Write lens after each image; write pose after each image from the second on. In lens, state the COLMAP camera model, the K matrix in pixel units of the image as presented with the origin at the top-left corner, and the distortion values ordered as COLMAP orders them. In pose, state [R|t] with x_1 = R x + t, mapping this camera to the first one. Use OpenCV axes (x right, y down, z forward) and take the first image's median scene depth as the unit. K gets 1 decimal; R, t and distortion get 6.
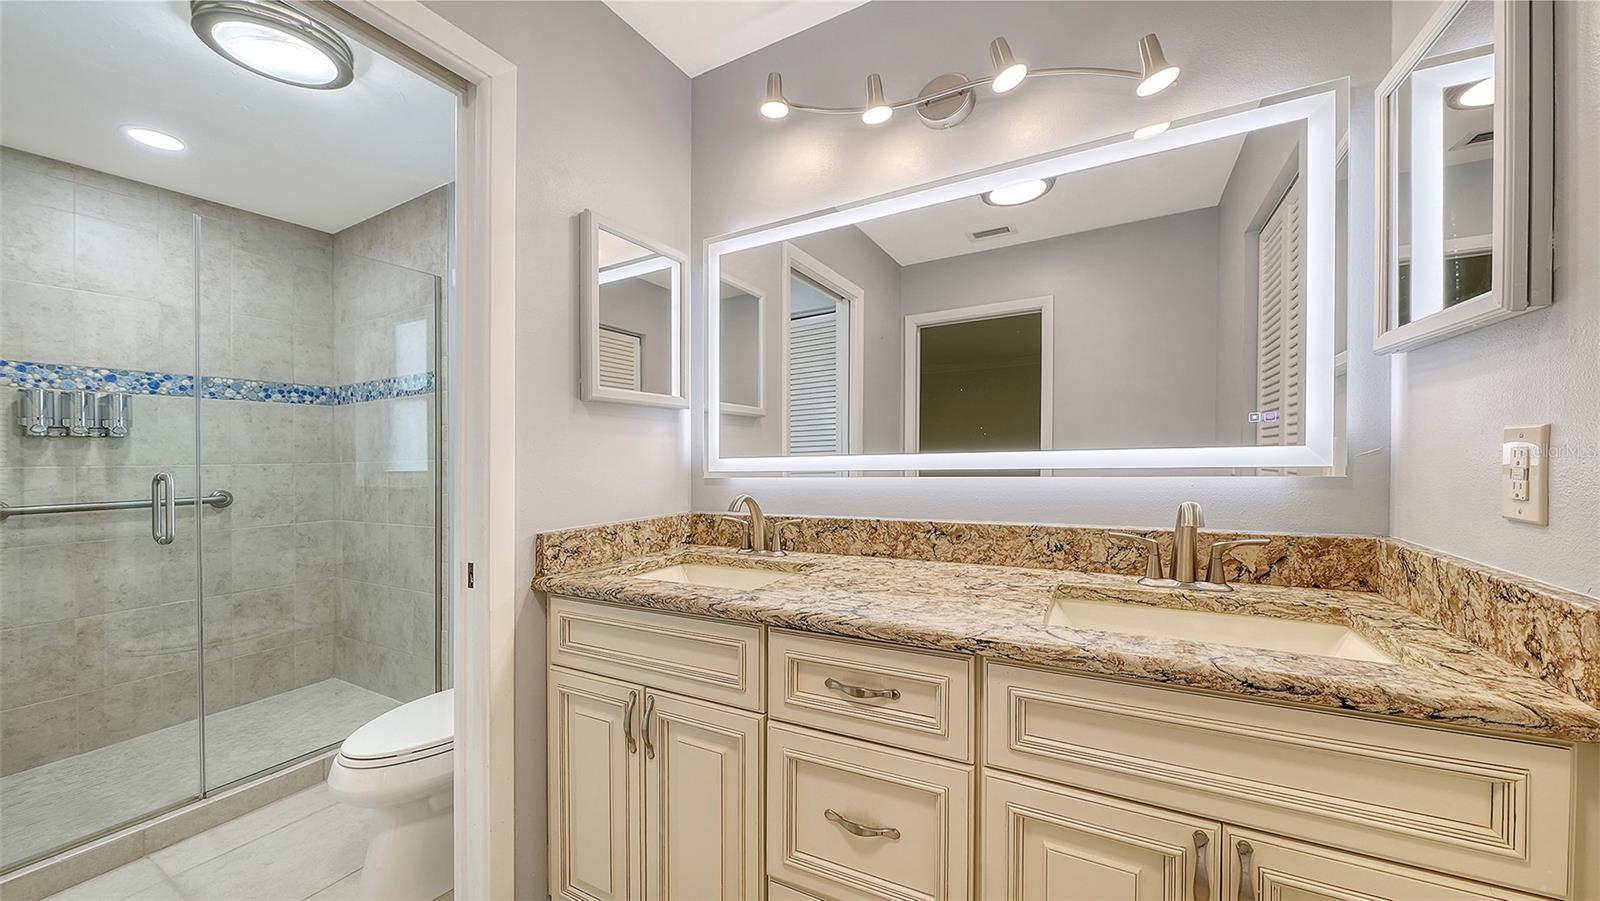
lens RADIAL K [[555.1, 0, 809.5], [0, 555.1, 453.8], [0, 0, 1]] dist [-0.001059, -0.000174]
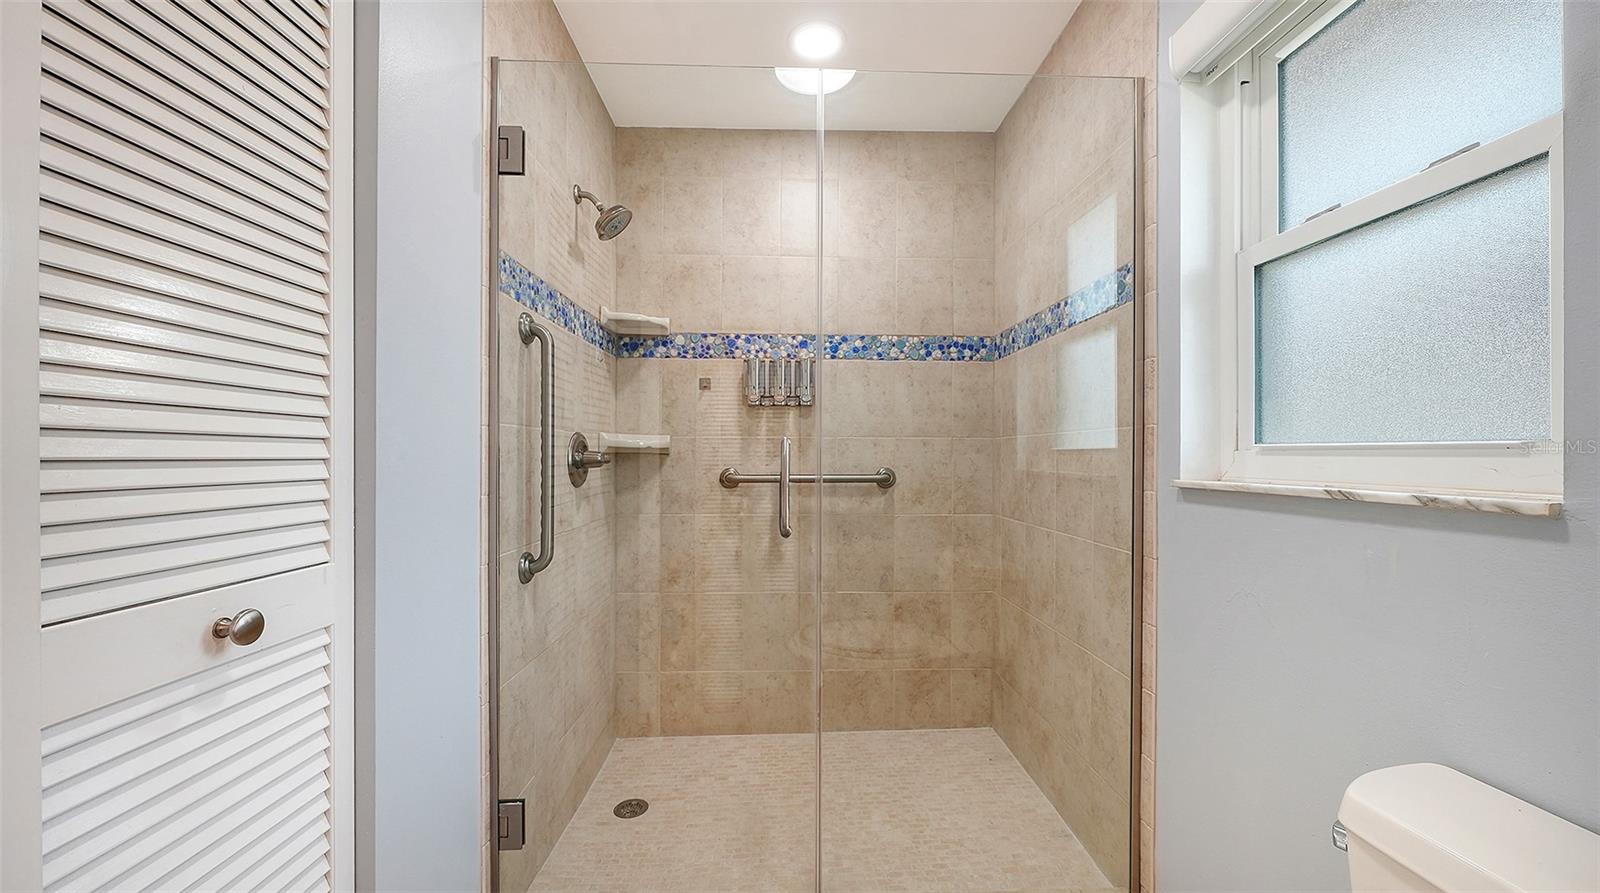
lens RADIAL K [[594.6, 0, 805.6], [0, 594.6, 443.5], [0, 0, 1]] dist [-0.007772, -0.000049]
pose [[0.494194, 0.004556, -0.869340, -0.319710], [-0.006190, 0.999979, 0.001722, 0.026977], [0.869330, 0.004530, 0.494212, 0.426651]]
